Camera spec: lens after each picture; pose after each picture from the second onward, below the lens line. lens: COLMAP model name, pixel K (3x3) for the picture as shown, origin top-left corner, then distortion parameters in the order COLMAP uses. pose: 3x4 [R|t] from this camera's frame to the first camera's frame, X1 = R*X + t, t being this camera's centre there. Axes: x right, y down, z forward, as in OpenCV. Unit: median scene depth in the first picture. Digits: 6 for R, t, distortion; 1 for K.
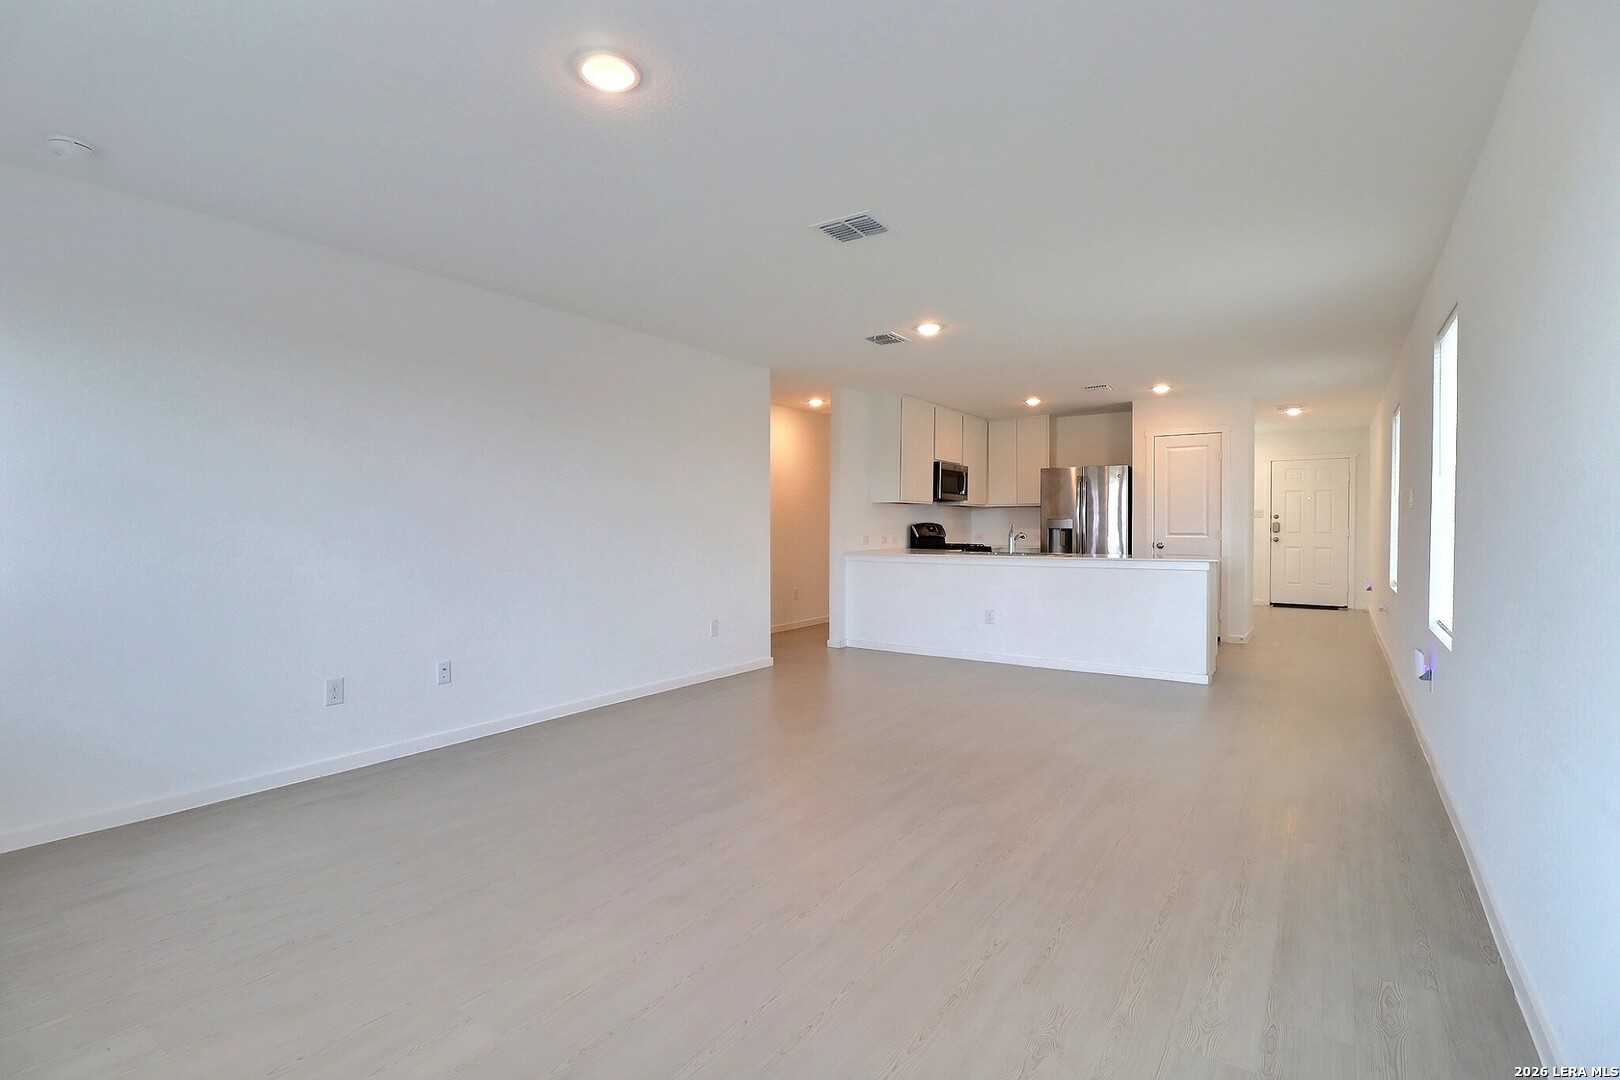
lens RADIAL K [[764.7, 0, 812.2], [0, 764.7, 526.3], [0, 0, 1]] dist [0.001646, -0.000017]
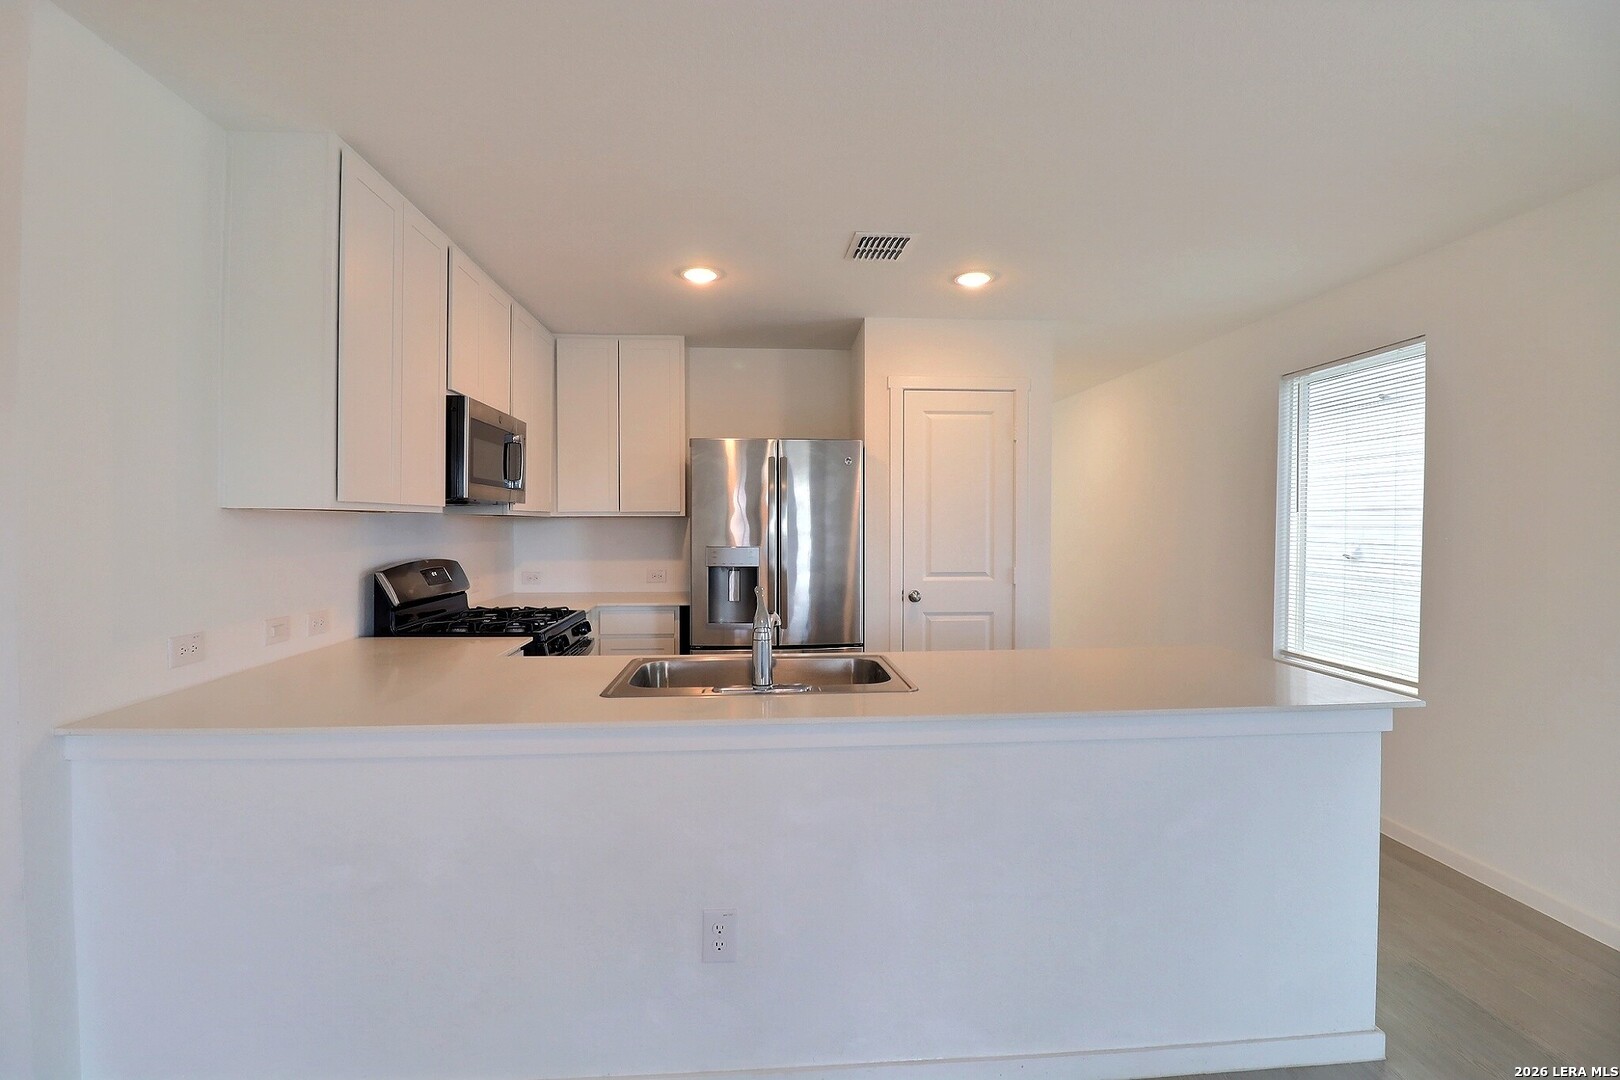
lens RADIAL K [[764.7, 0, 812.2], [0, 764.7, 526.3], [0, 0, 1]] dist [0.001646, -0.000017]
pose [[0.779312, -0.001271, 0.626635, 0.067199], [-0.000457, 0.999997, 0.002595, -0.023592], [-0.626636, -0.002309, 0.779309, 0.610733]]
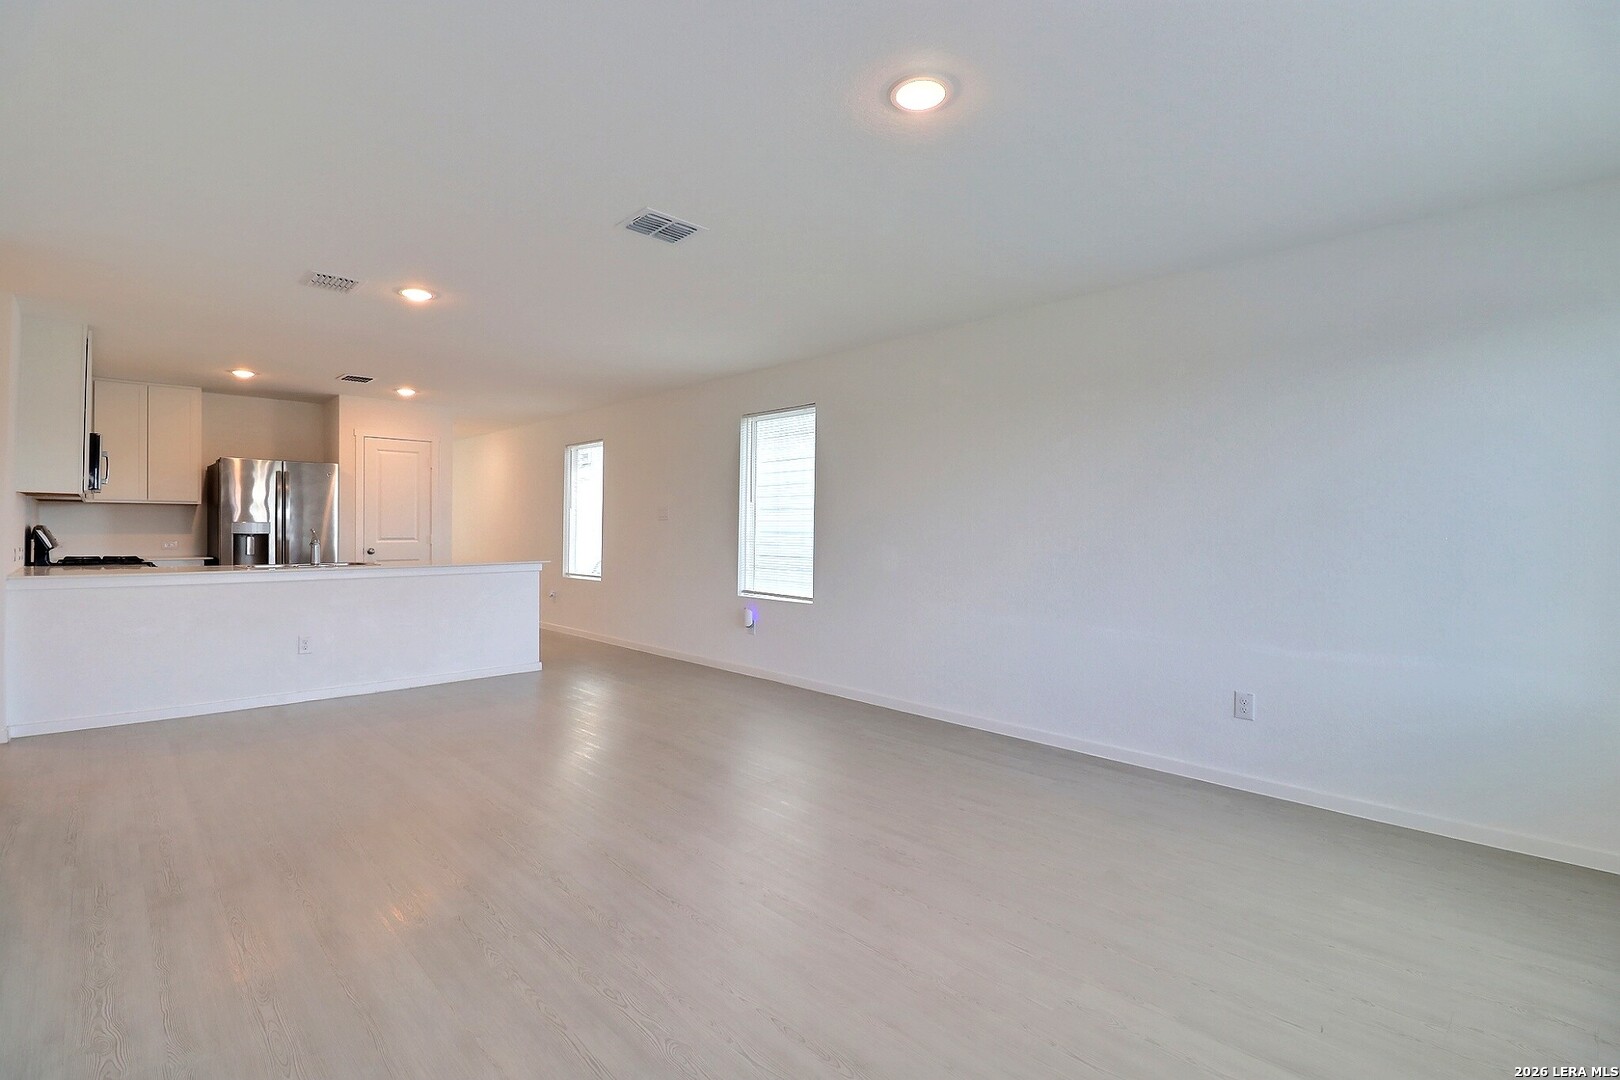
lens RADIAL K [[764.7, 0, 812.2], [0, 764.7, 526.3], [0, 0, 1]] dist [0.001646, -0.000017]
pose [[0.205897, 0.005703, 0.978557, -0.354691], [-0.001822, 0.999984, -0.005444, -0.001950], [-0.978572, -0.000661, 0.205904, 0.253378]]
